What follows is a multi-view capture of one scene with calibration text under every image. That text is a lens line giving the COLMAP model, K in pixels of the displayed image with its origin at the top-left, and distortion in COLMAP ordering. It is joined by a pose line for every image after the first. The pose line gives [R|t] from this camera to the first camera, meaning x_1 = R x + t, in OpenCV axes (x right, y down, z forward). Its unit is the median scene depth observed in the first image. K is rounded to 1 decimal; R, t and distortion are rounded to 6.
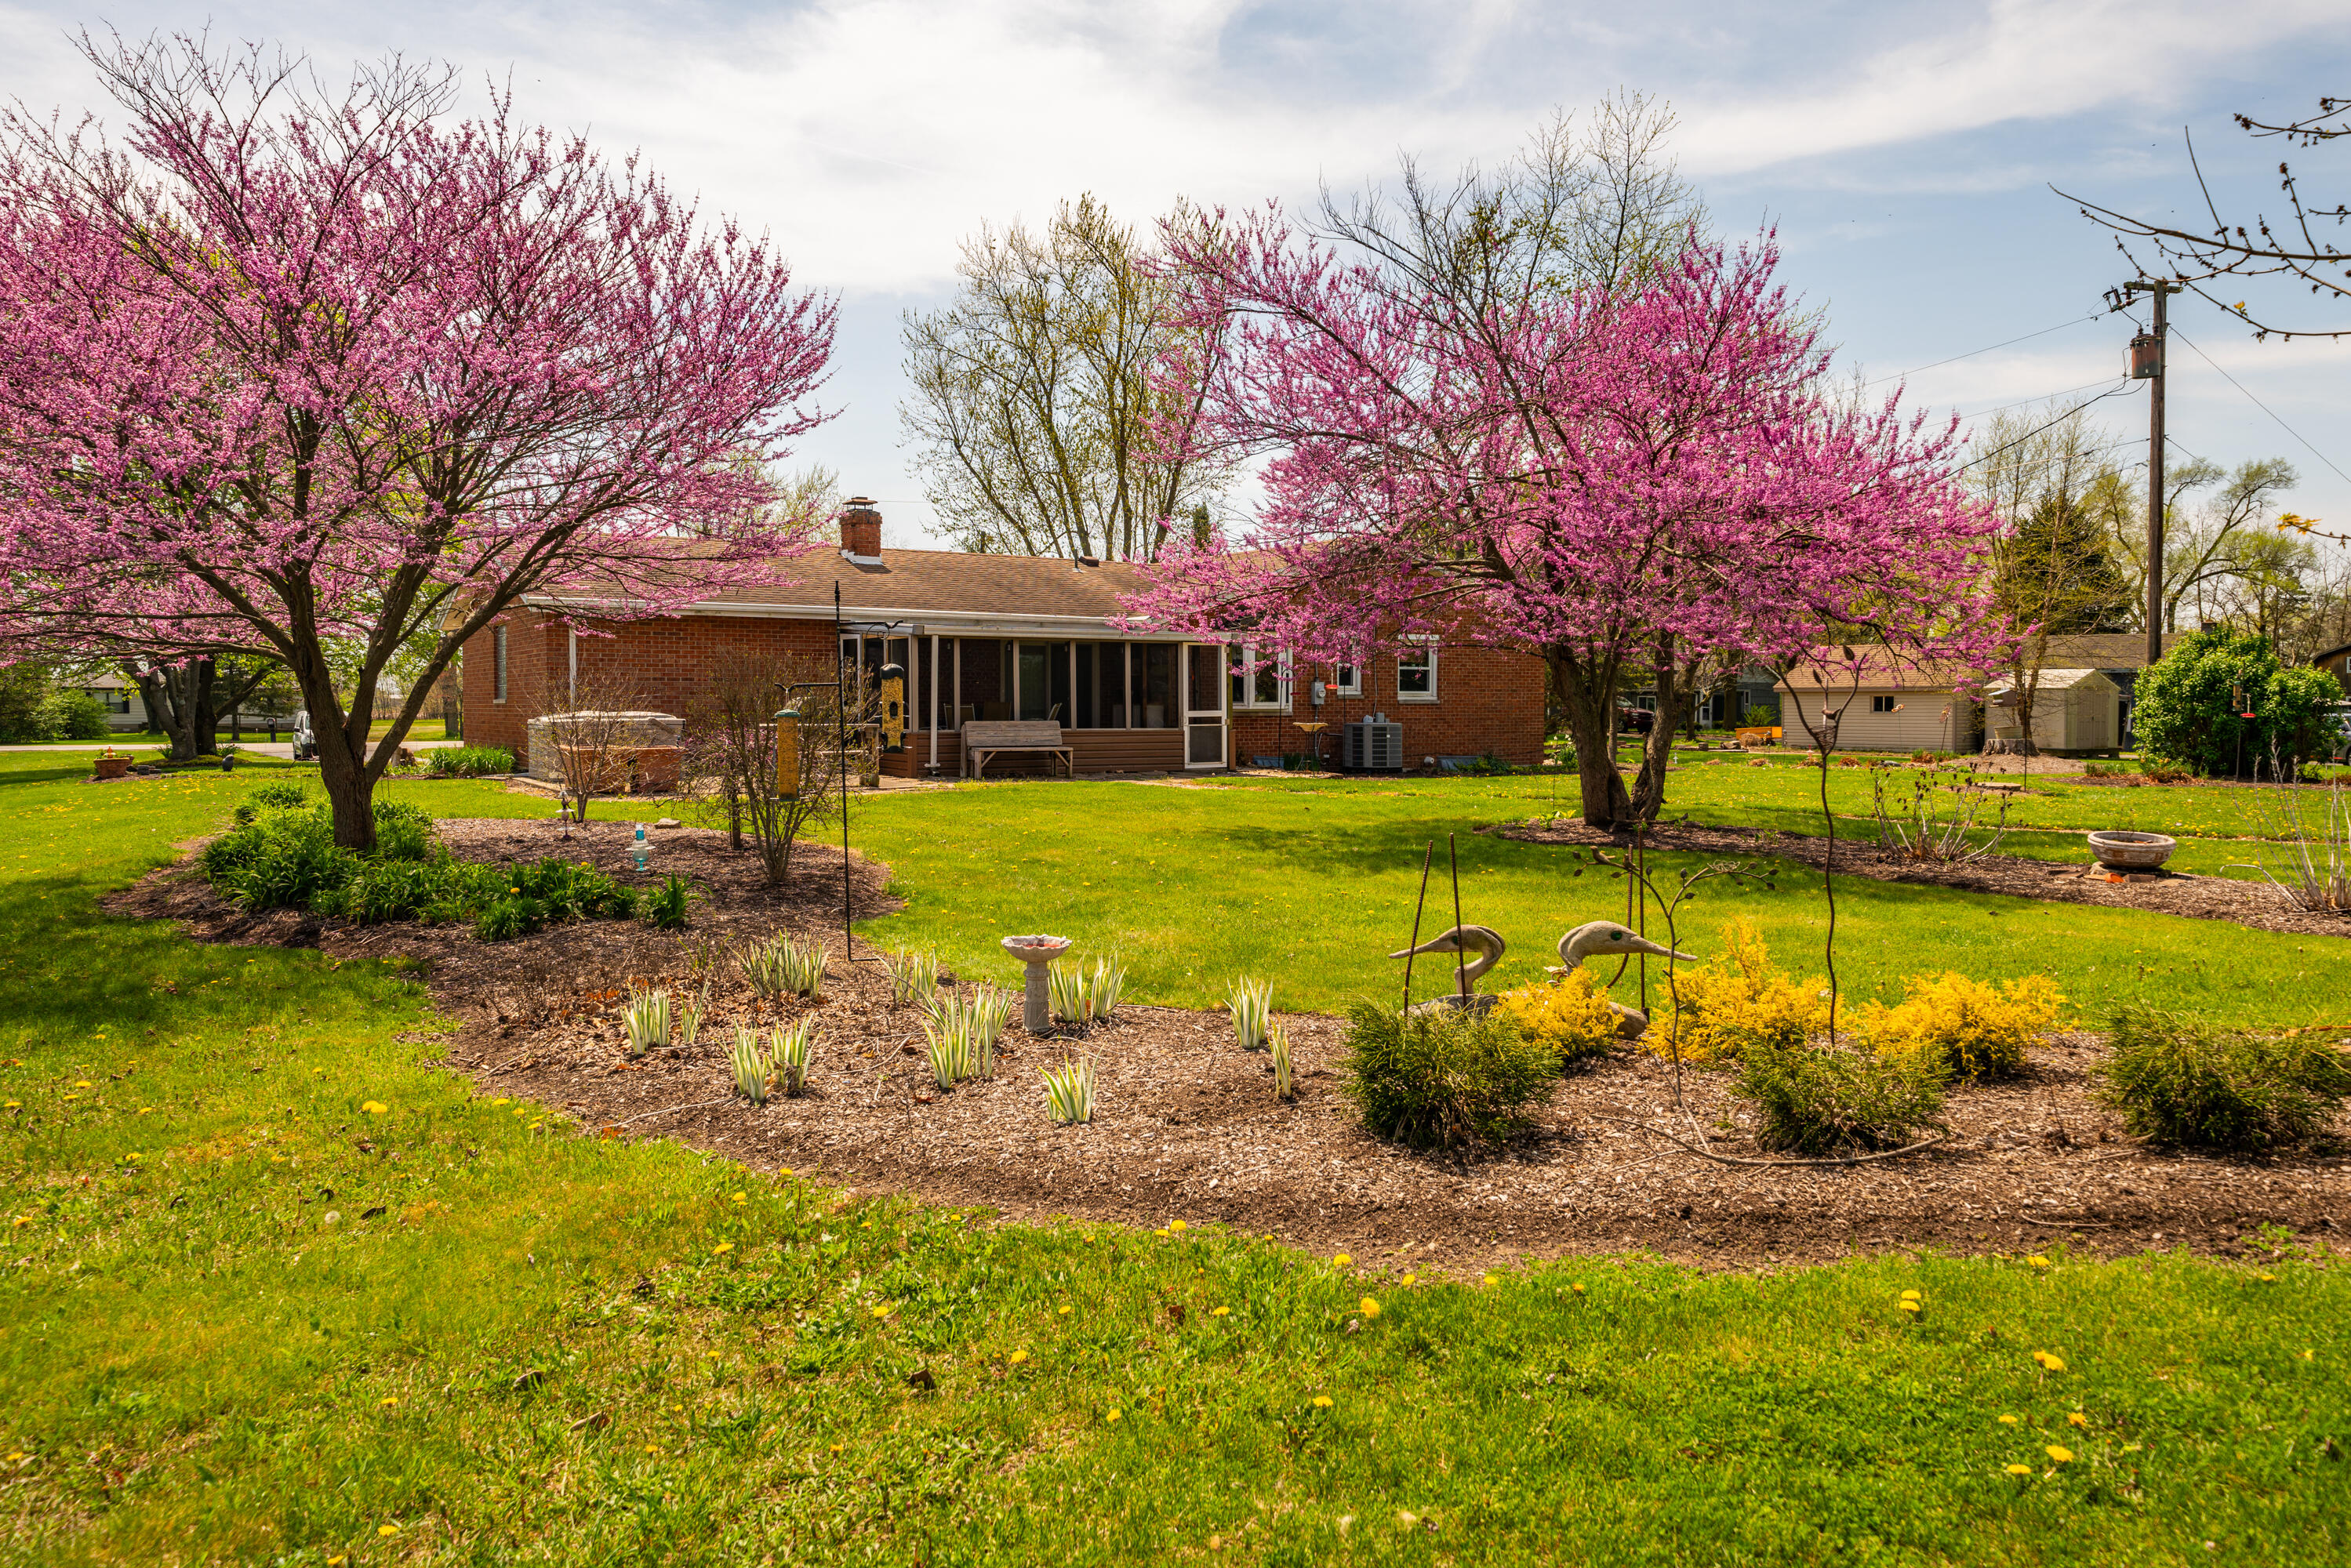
lens RADIAL K [[1649.7, 0, 1175.5], [0, 1649.7, 784.0], [0, 0, 1]] dist [-0.024092, 0.000289]
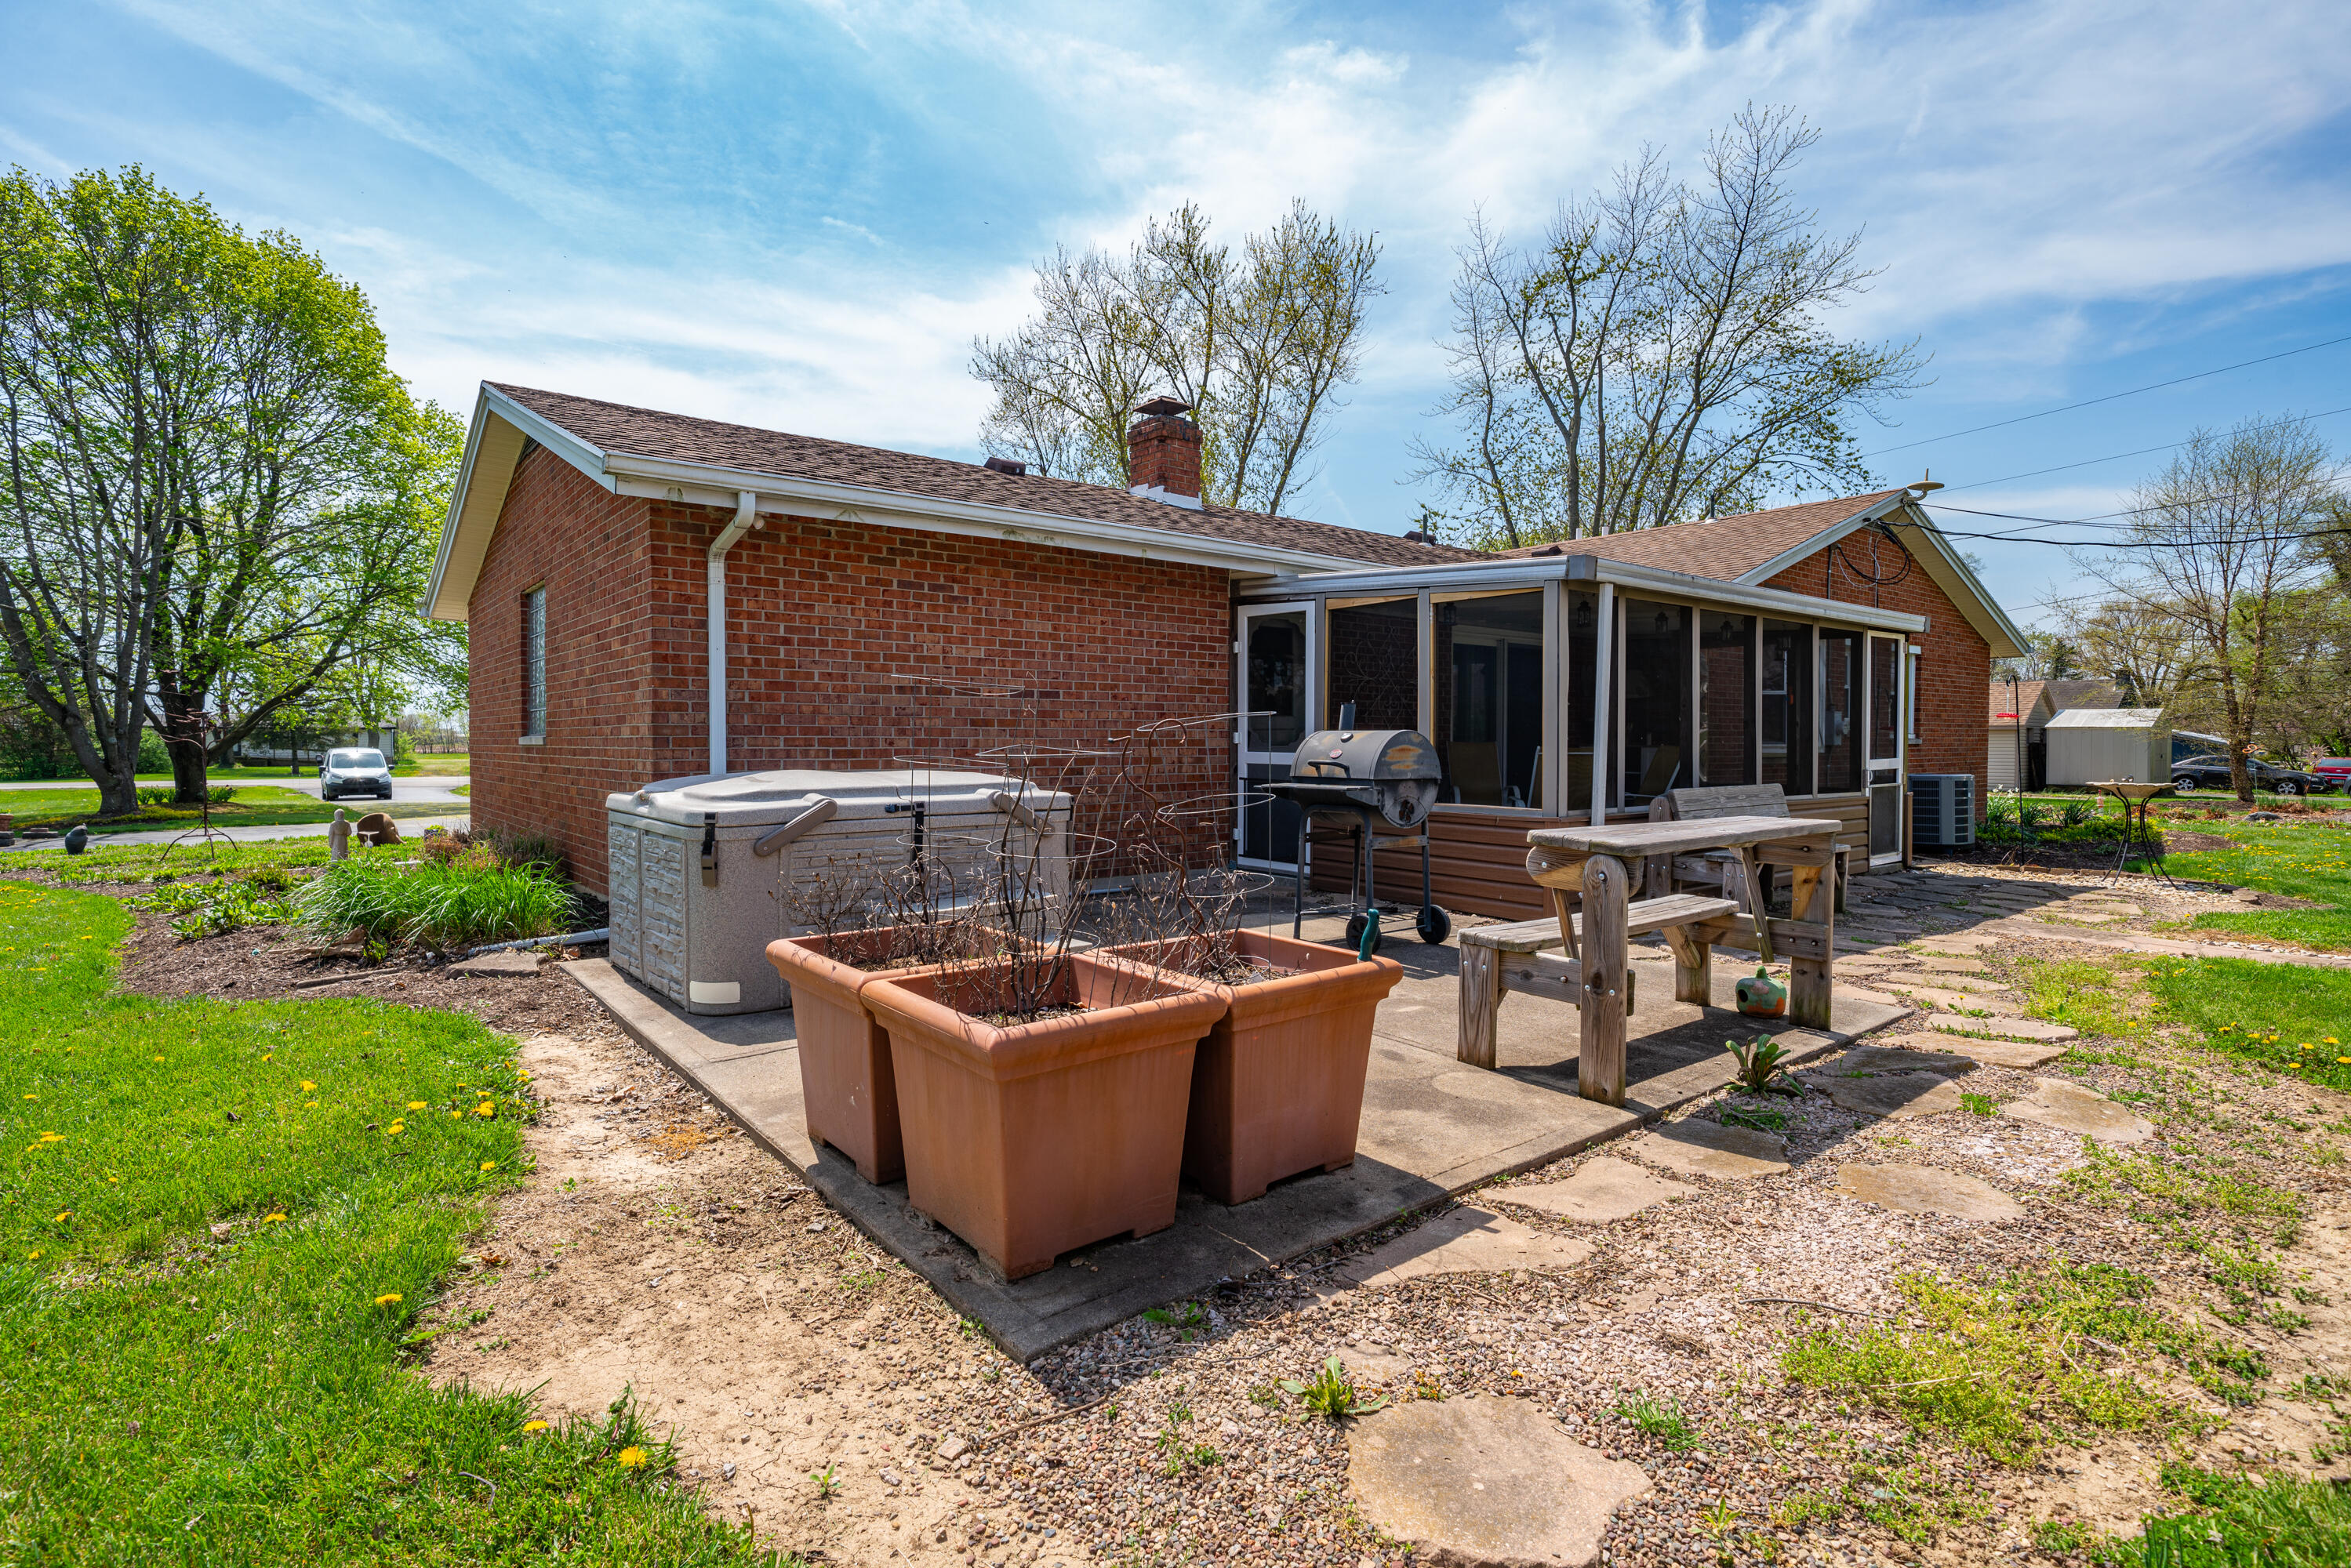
lens RADIAL K [[1118.9, 0, 1104.5], [0, 1118.9, 753.8], [0, 0, 1]] dist [0.002257, 0.000131]
pose [[0.997162, 0.001384, 0.075269, -0.245484], [0.001234, 0.999396, -0.034721, -0.031172], [-0.075271, 0.034716, 0.996559, 0.605240]]
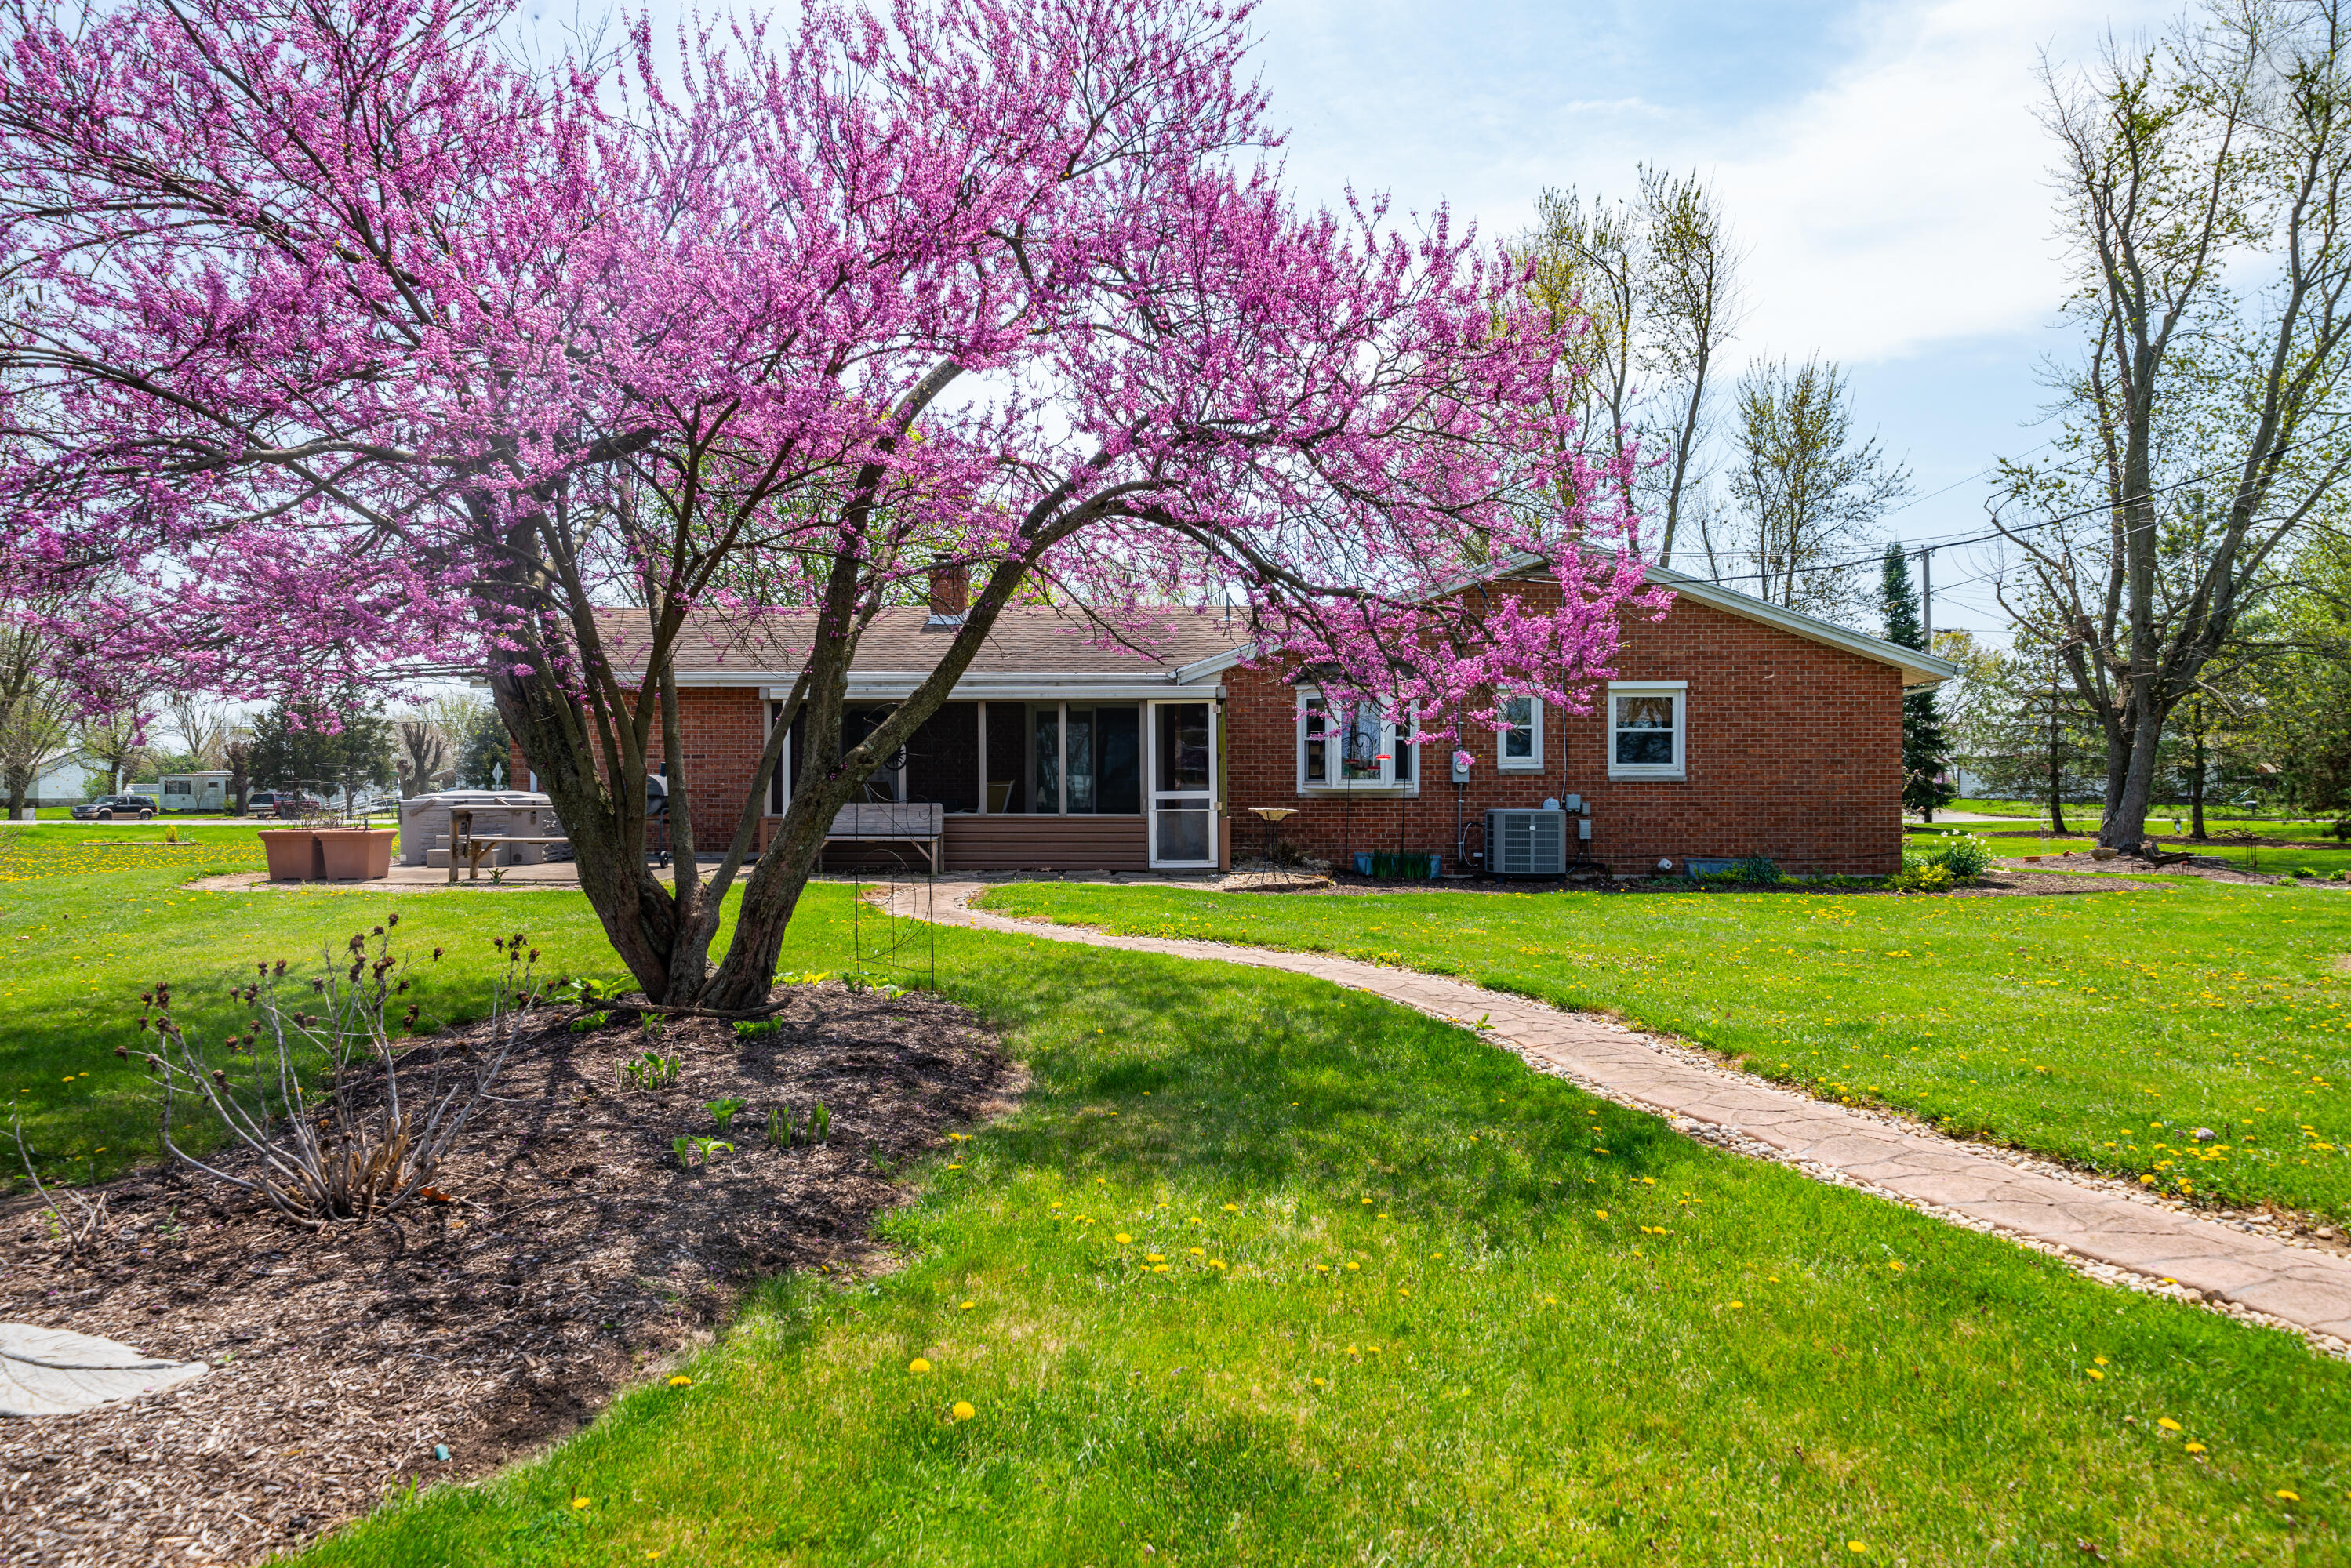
lens RADIAL K [[1550.5, 0, 1175.5], [0, 1550.5, 784.0], [0, 0, 1]] dist [0.004280, 0.002212]
pose [[0.828443, -0.001262, -0.560072, 0.375638], [-0.025942, 0.998838, -0.040624, -0.017618], [0.559472, 0.048184, 0.827448, 0.387568]]
